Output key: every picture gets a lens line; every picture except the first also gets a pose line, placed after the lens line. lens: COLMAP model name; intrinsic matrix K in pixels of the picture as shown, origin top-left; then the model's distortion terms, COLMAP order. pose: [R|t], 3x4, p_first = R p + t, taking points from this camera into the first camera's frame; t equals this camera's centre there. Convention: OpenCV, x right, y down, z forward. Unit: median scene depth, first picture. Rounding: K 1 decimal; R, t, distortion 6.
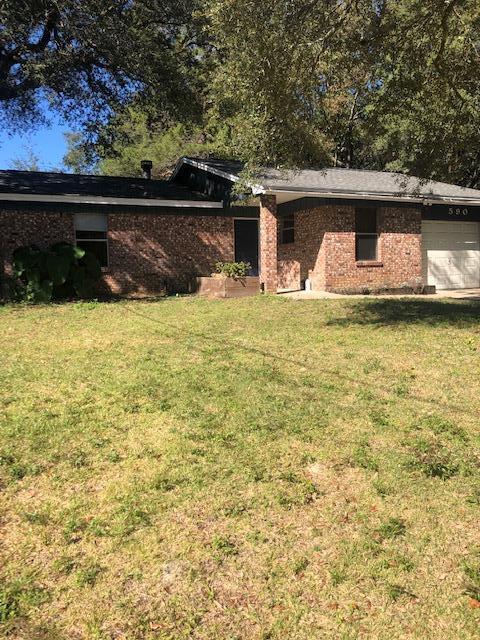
lens RADIAL K [[527.9, 0, 235.5], [0, 527.9, 316.1], [0, 0, 1]] dist [0.047292, -0.038728]
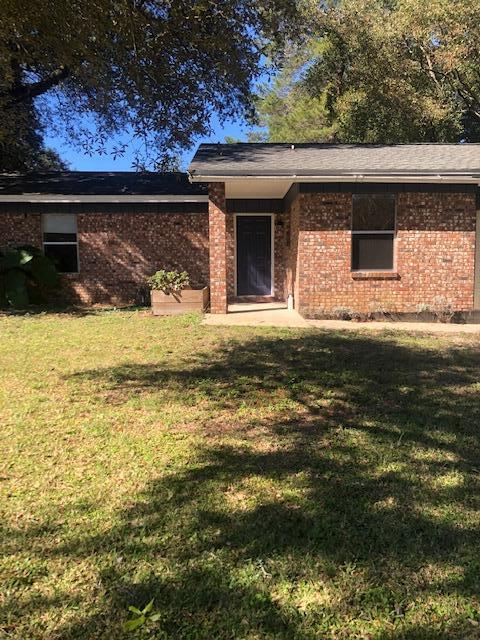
lens RADIAL K [[527.9, 0, 242.5], [0, 527.9, 324.6], [0, 0, 1]] dist [0.047292, -0.038728]
pose [[0.916357, 0.055411, -0.396509, 0.372986], [-0.047024, 0.998417, 0.030851, -0.046975], [0.397591, -0.009625, 0.917512, 0.288974]]
